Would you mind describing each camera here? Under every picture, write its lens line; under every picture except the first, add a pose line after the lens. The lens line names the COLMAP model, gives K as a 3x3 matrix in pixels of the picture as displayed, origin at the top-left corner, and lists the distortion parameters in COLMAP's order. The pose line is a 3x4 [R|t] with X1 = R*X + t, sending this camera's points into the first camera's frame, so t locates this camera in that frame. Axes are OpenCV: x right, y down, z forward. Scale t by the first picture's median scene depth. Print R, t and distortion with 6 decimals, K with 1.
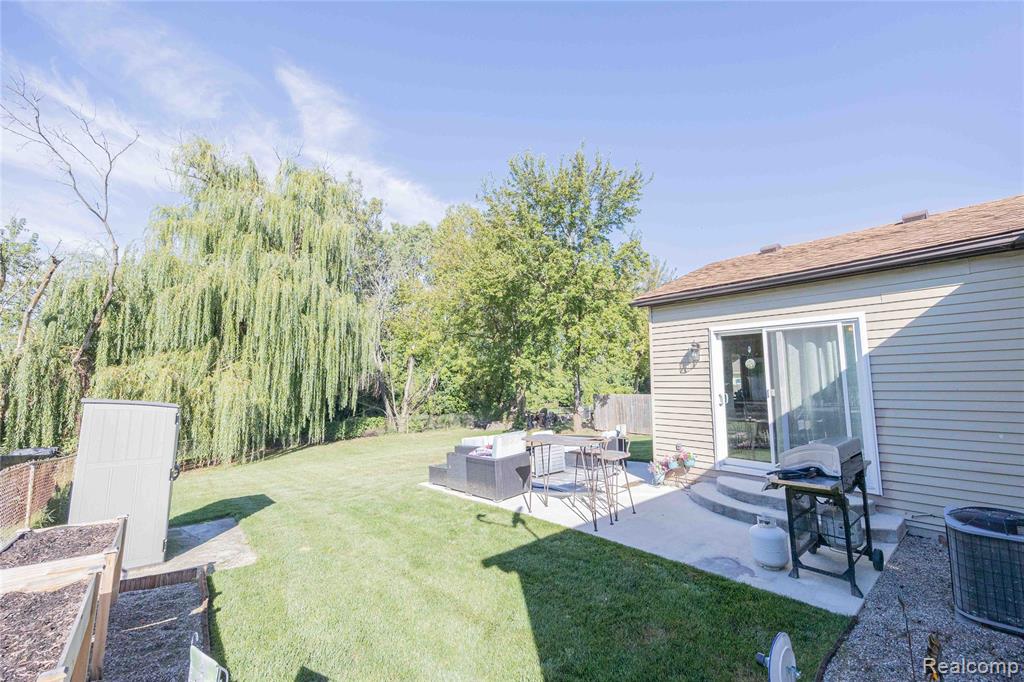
lens RADIAL K [[409.1, 0, 514.1], [0, 409.1, 341.2], [0, 0, 1]] dist [-0.002859, -0.000653]
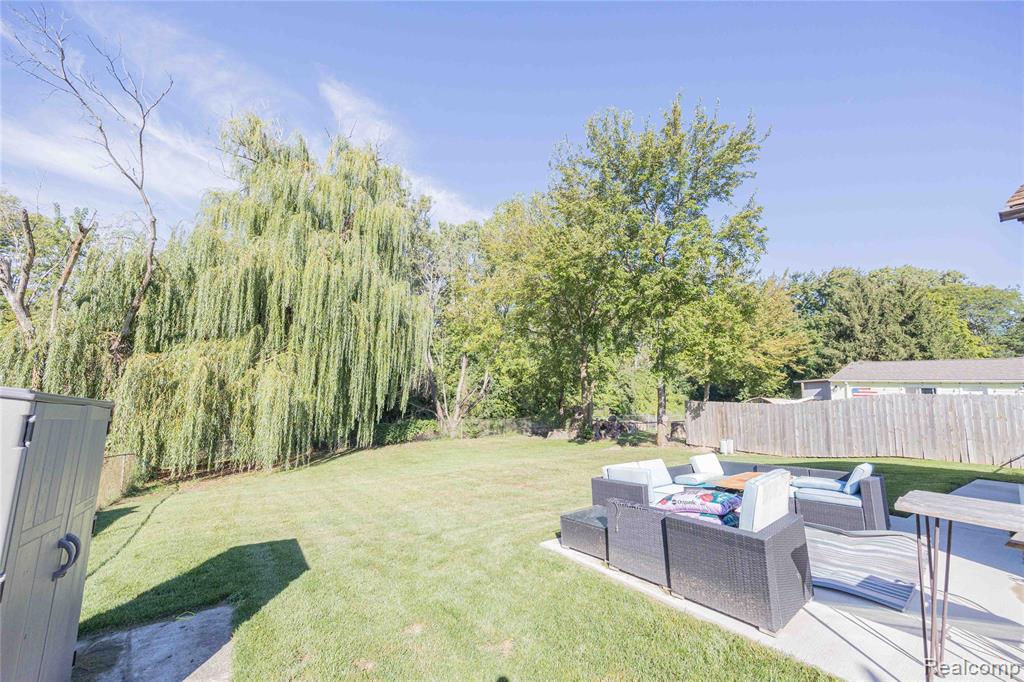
lens RADIAL K [[419.2, 0, 508.7], [0, 419.2, 344.2], [0, 0, 1]] dist [-0.002424, -0.000086]
pose [[0.992850, 0.012284, -0.118738, -0.069938], [-0.012397, 0.999923, -0.000211, 0.021076], [0.118727, 0.001682, 0.992926, 0.132475]]
